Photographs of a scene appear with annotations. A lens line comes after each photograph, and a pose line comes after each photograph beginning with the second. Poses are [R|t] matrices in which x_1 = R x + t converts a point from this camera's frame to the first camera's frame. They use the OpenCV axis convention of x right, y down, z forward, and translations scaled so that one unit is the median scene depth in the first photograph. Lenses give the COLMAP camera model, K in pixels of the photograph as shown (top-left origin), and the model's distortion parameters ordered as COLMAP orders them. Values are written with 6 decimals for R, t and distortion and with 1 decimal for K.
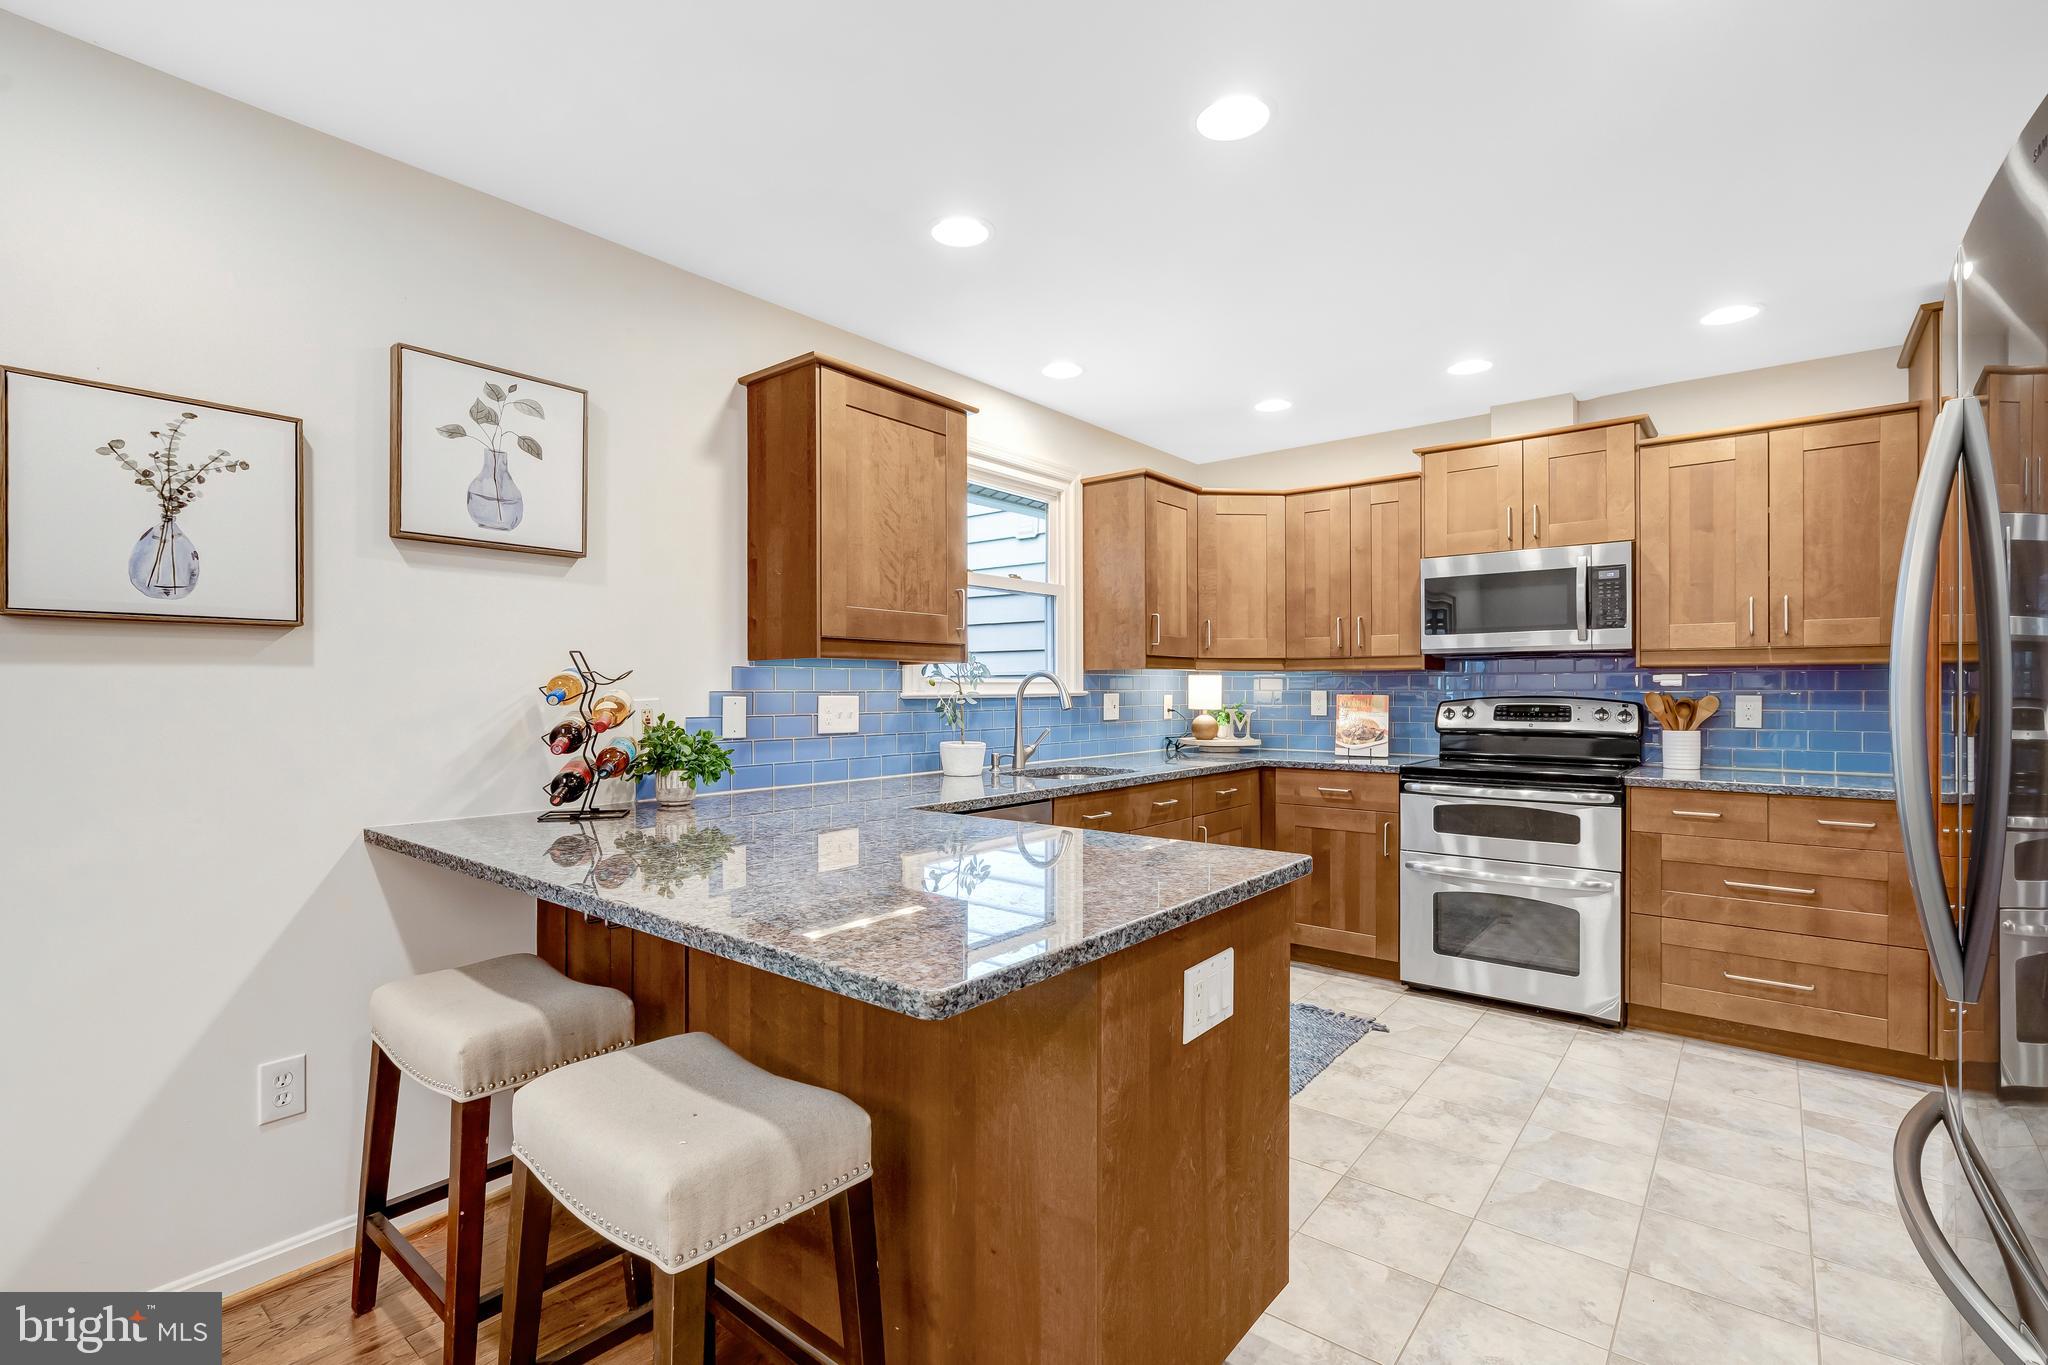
lens RADIAL K [[933.2, 0, 1017.3], [0, 933.2, 689.4], [0, 0, 1]] dist [-0.001315, 0.000528]
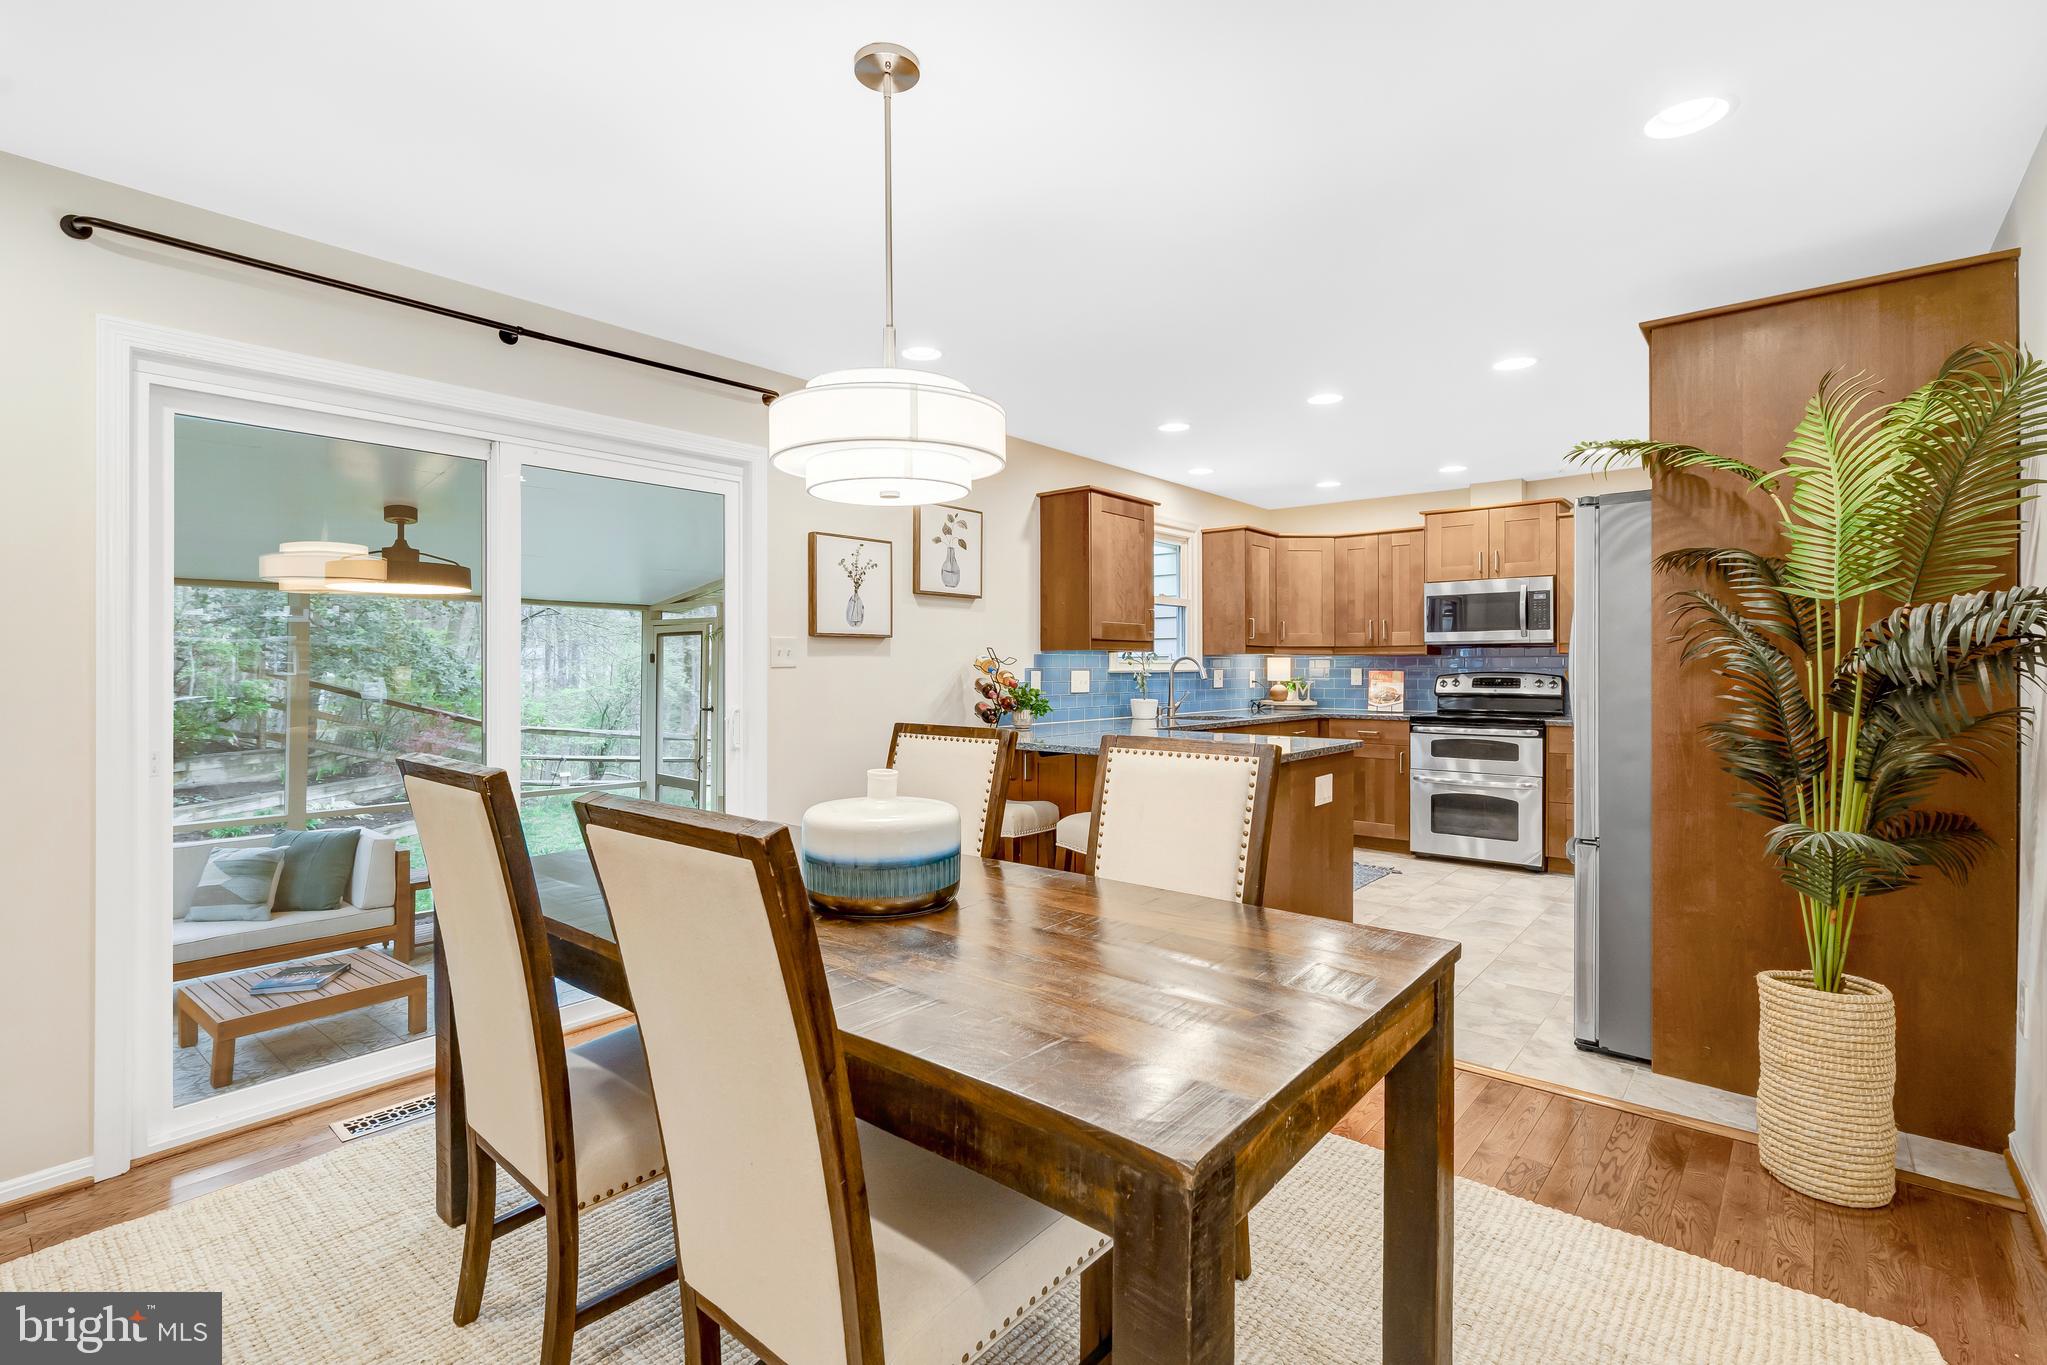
lens RADIAL K [[939.1, 0, 1017.5], [0, 939.1, 671.9], [0, 0, 1]] dist [-0.003511, 0.000481]
pose [[0.999822, 0.000629, -0.018850, -0.257051], [-0.000540, 0.999989, 0.004720, 0.000410], [0.018853, -0.004709, 0.999811, -0.687163]]
